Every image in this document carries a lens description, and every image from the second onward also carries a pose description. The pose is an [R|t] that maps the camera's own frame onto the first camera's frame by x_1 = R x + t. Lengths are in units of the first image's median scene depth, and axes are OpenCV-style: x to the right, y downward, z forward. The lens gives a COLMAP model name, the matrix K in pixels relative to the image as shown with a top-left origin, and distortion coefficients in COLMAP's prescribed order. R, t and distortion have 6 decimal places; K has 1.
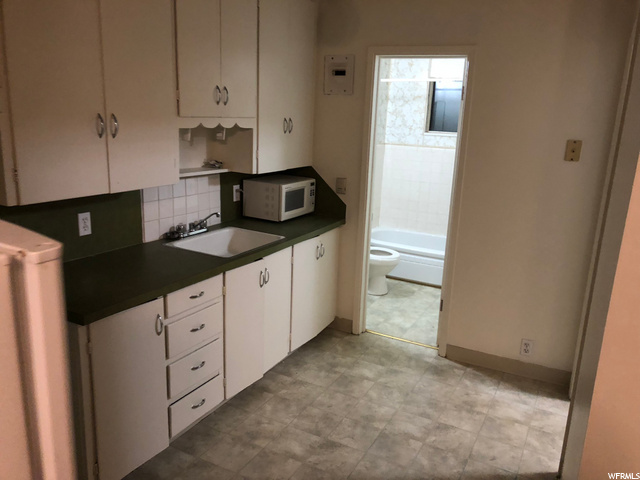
lens RADIAL K [[536.2, 0, 319.8], [0, 536.2, 242.7], [0, 0, 1]] dist [0.014055, -0.000605]
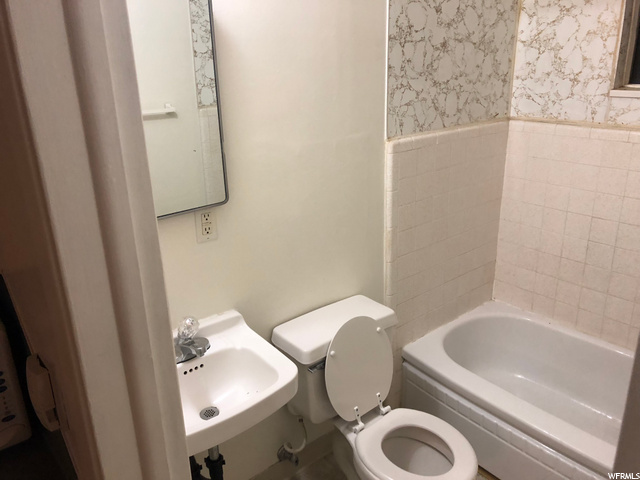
lens RADIAL K [[536.2, 0, 318.8], [0, 536.2, 235.9], [0, 0, 1]] dist [0.014055, -0.000605]
pose [[0.899172, 0.083037, -0.429644, 0.179065], [-0.049979, 0.994894, 0.087685, -0.124933], [0.434732, -0.057371, 0.898731, 0.559340]]
